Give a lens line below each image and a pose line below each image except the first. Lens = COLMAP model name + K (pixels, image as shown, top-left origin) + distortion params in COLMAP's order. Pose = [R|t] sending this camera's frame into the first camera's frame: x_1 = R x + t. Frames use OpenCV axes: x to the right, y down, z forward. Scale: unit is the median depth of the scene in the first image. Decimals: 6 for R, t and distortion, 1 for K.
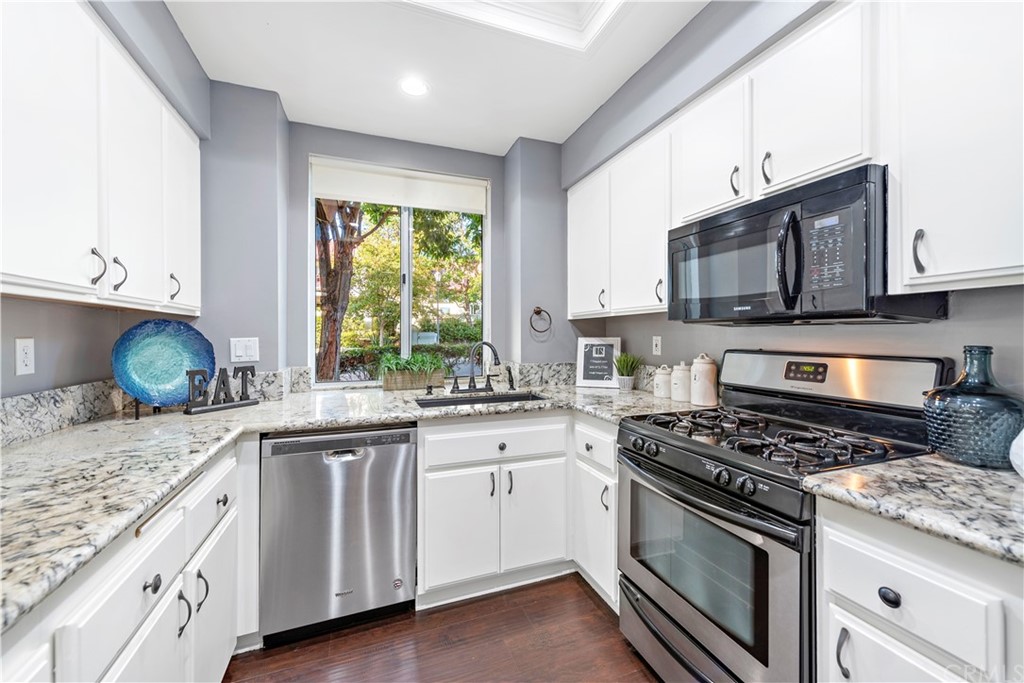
lens RADIAL K [[407.0, 0, 513.0], [0, 407.0, 332.2], [0, 0, 1]] dist [0.012124, -0.000287]
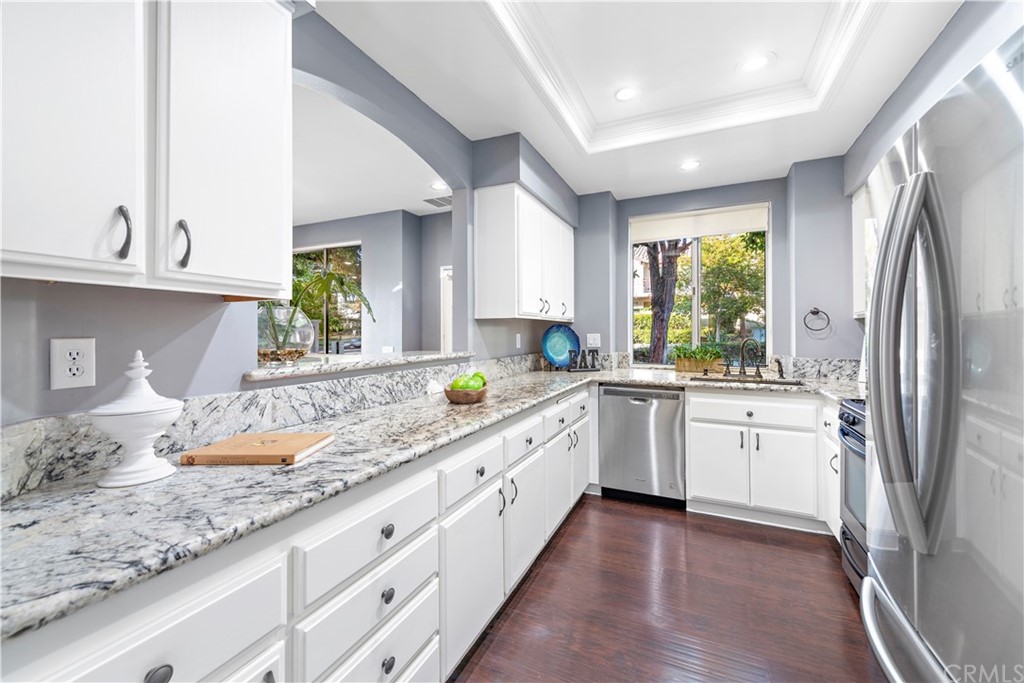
lens RADIAL K [[407.0, 0, 513.0], [0, 407.0, 332.2], [0, 0, 1]] dist [0.012124, -0.000287]
pose [[0.701135, 0.003010, -0.713022, 0.400964], [0.002463, 0.999975, 0.006644, -0.007107], [0.713024, -0.006415, 0.701110, -0.545457]]
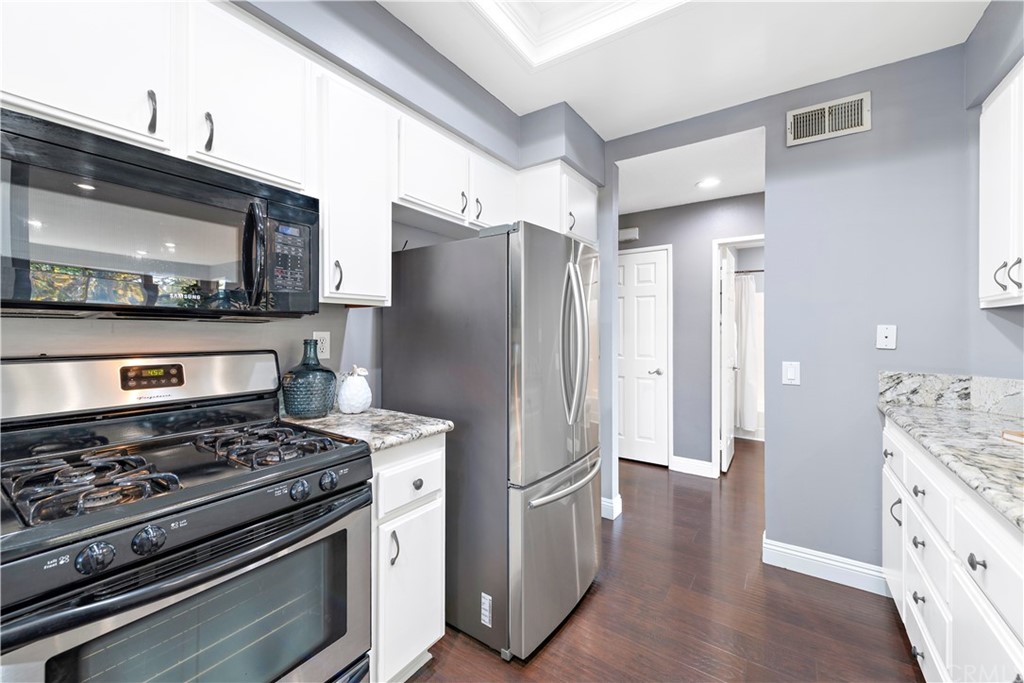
lens RADIAL K [[407.0, 0, 513.0], [0, 407.0, 332.2], [0, 0, 1]] dist [0.012124, -0.000287]
pose [[-0.578634, 0.004862, 0.815573, -0.290582], [-0.005030, 0.999942, -0.009530, 0.008525], [-0.815572, -0.009617, -0.578576, 0.682770]]
